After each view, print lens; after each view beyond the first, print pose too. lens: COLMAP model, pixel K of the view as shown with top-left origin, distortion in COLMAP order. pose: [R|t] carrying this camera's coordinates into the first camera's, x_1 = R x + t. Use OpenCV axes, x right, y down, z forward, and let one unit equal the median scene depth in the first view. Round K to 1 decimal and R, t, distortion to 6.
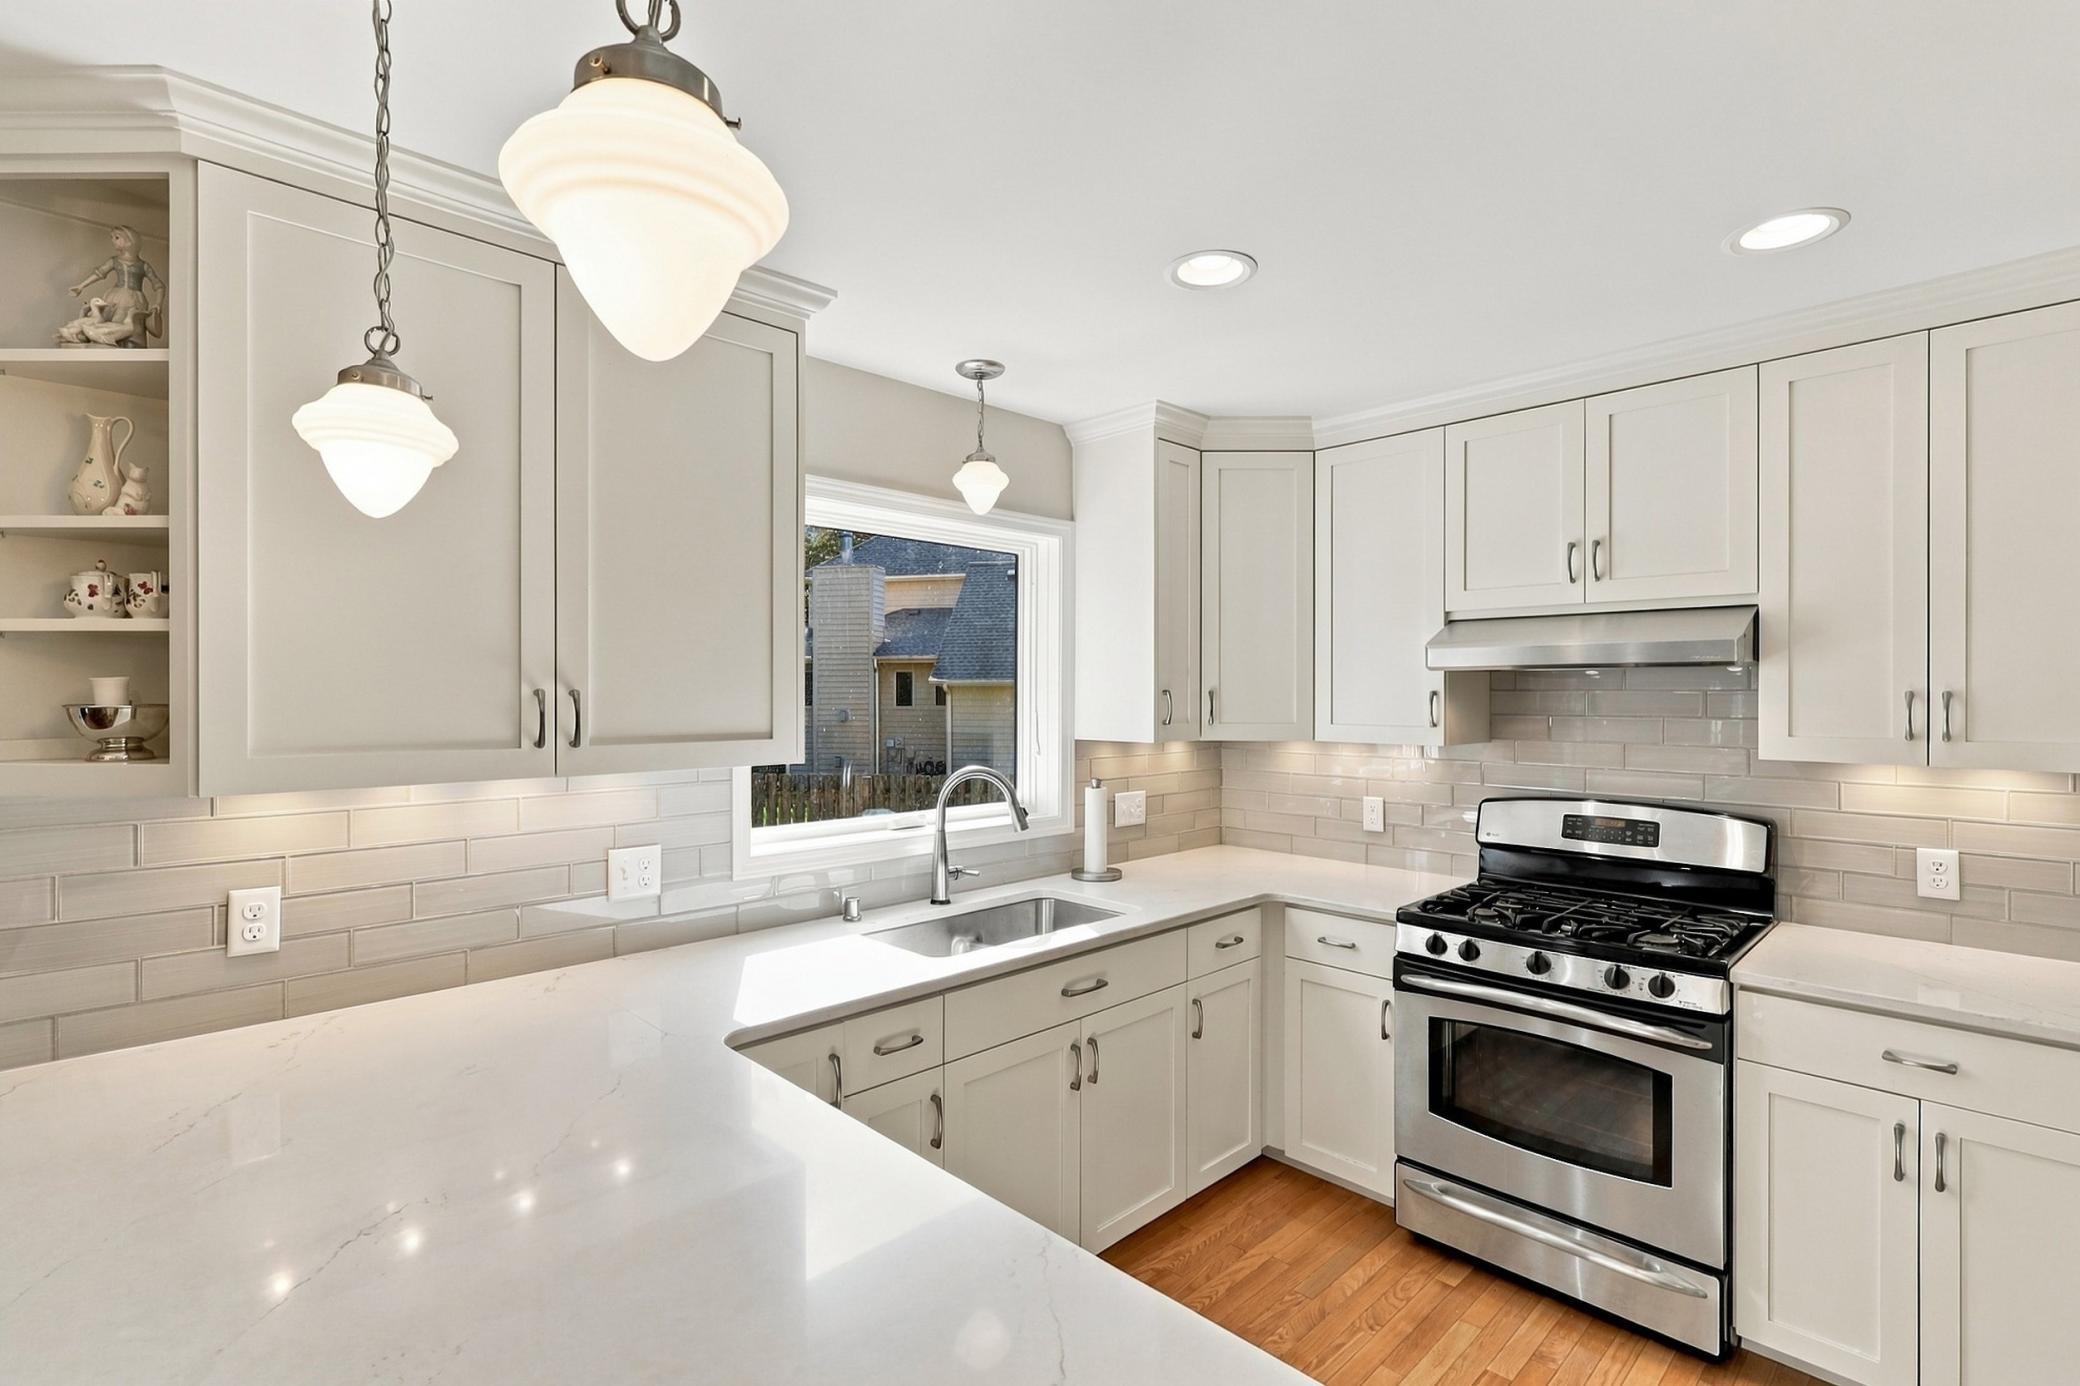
lens RADIAL K [[968.4, 0, 1032.3], [0, 968.4, 689.9], [0, 0, 1]] dist [-0.000890, 0.001293]
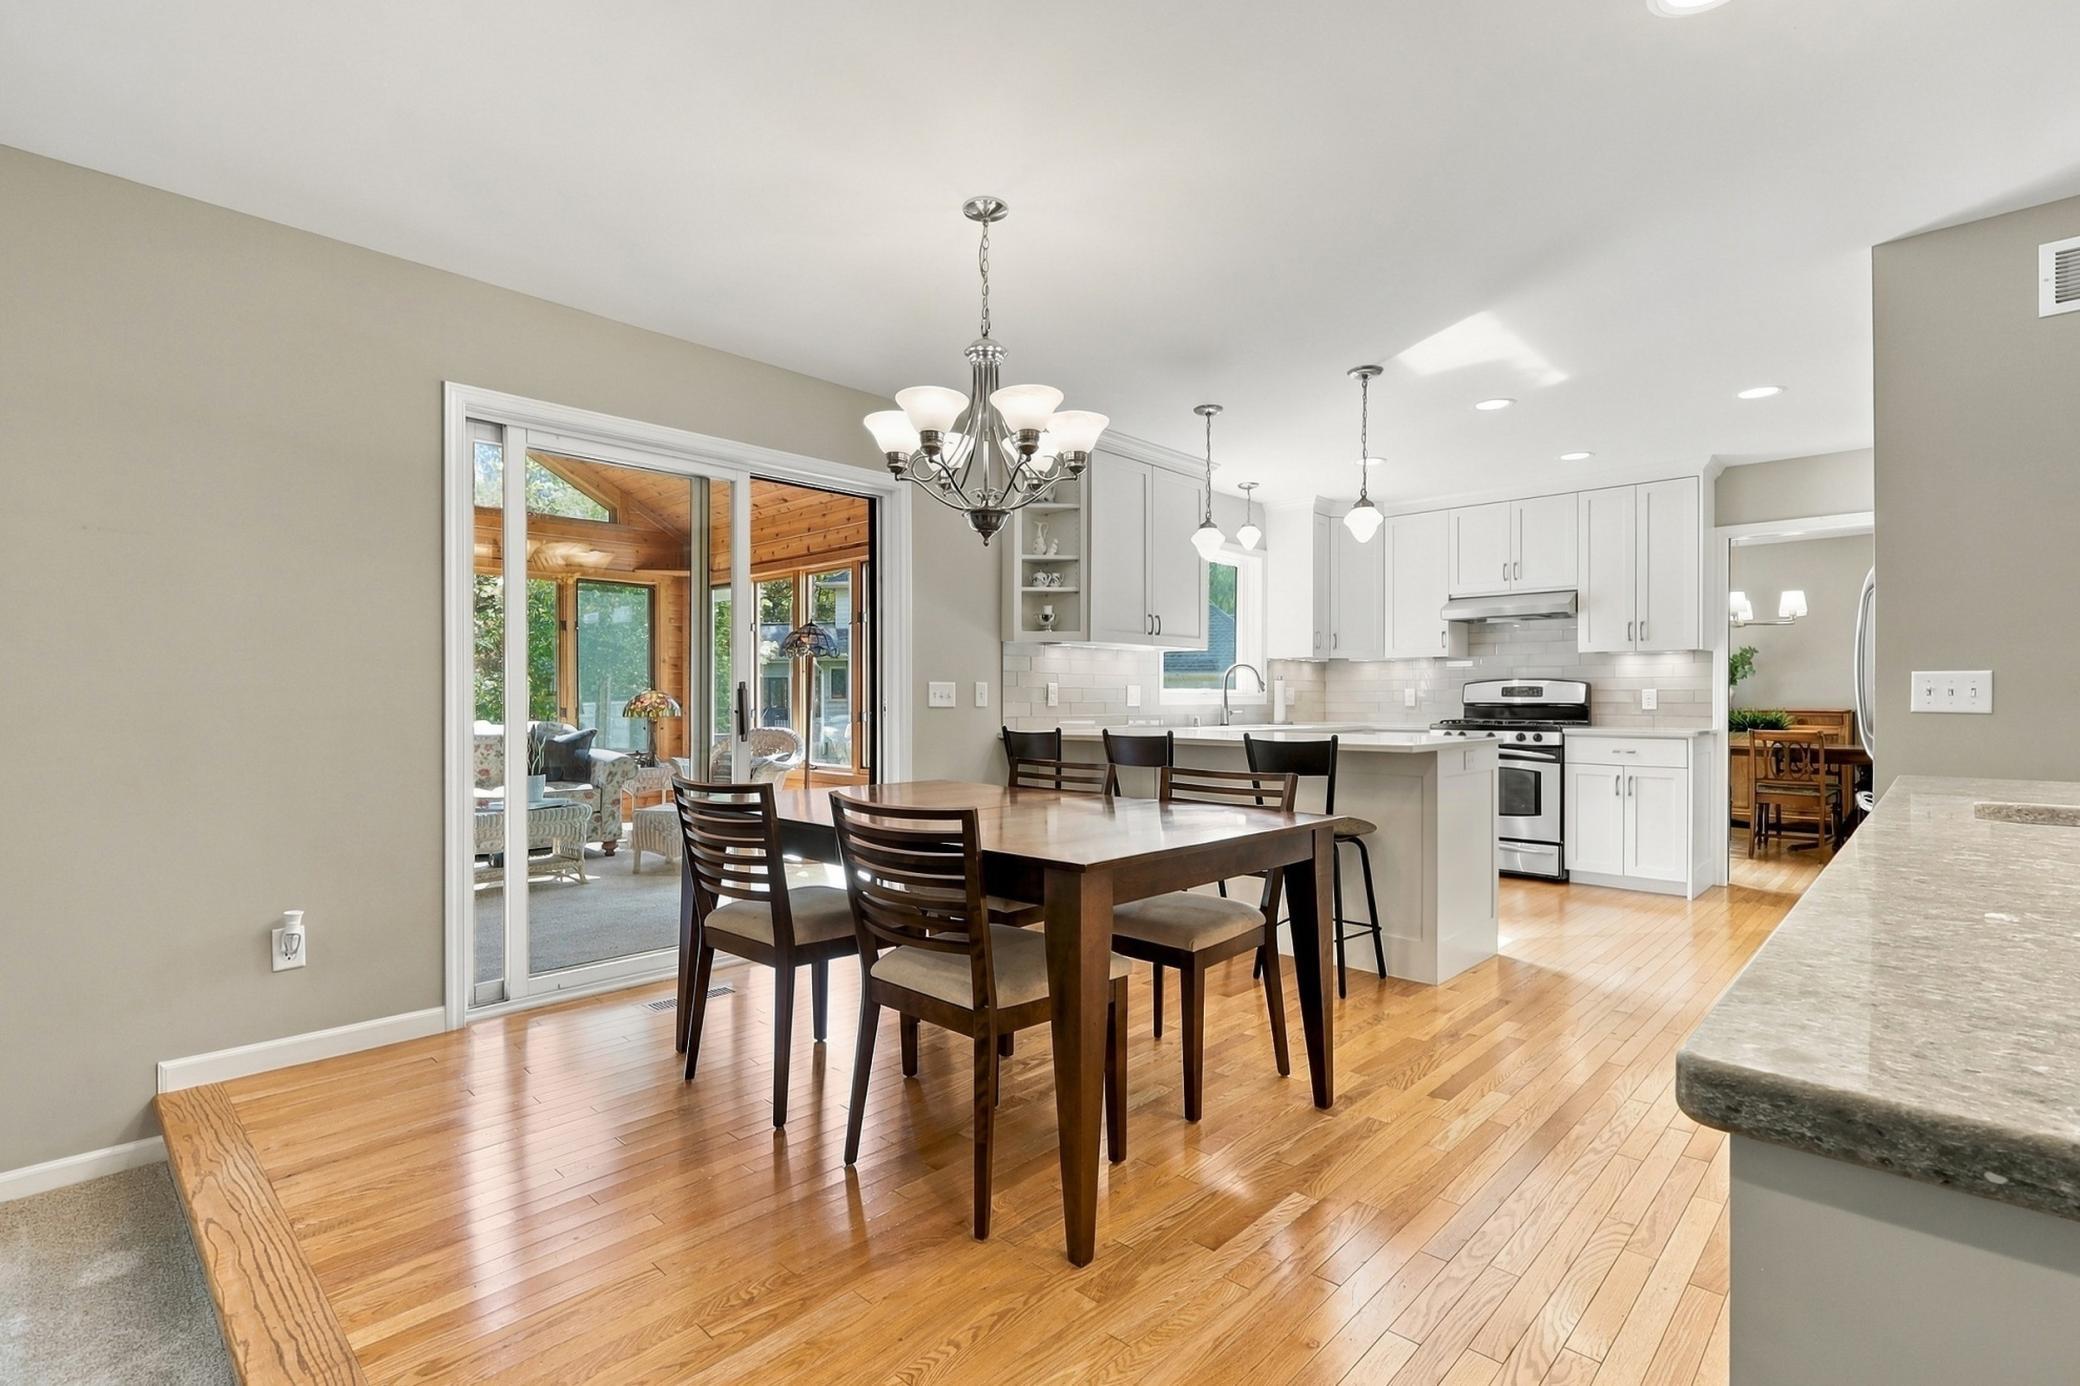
lens RADIAL K [[968.4, 0, 1032.5], [0, 968.4, 688.6], [0, 0, 1]] dist [-0.000890, 0.001293]
pose [[0.999353, 0.001966, 0.035914, -0.639926], [-0.001653, 0.999960, -0.008743, 0.164831], [-0.035930, 0.008678, 0.999317, -1.244573]]
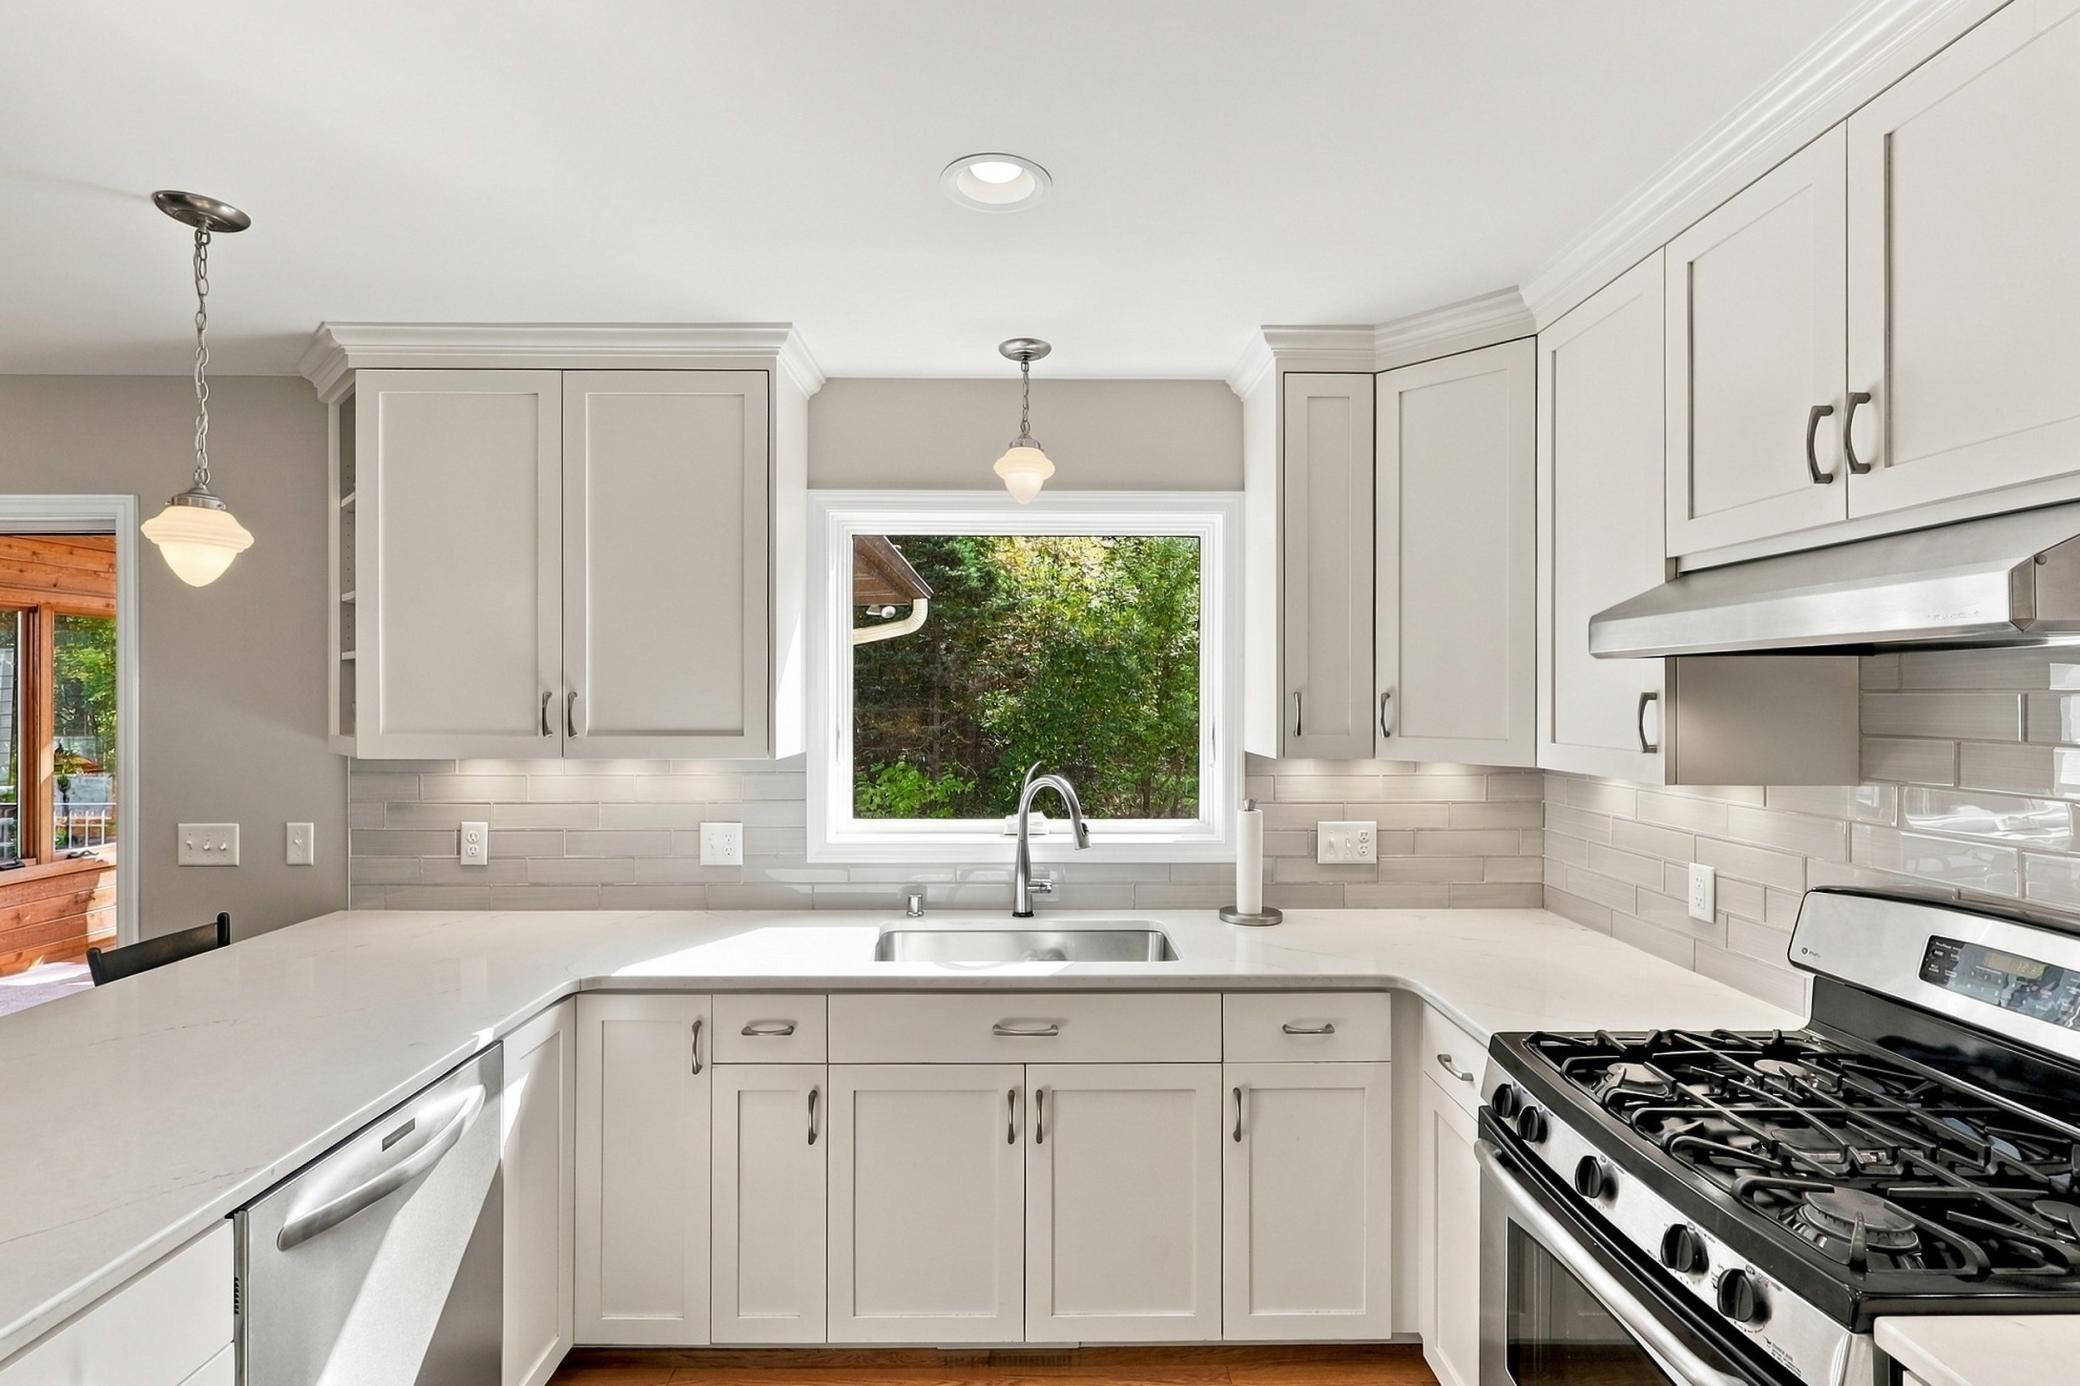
lens RADIAL K [[968.4, 0, 1031.0], [0, 968.4, 694.4], [0, 0, 1]] dist [-0.000890, 0.001293]
pose [[0.724718, -0.001560, -0.689044, 0.593501], [0.000798, 0.999999, -0.001425, 0.003353], [0.689046, 0.000483, 0.724718, 0.326732]]
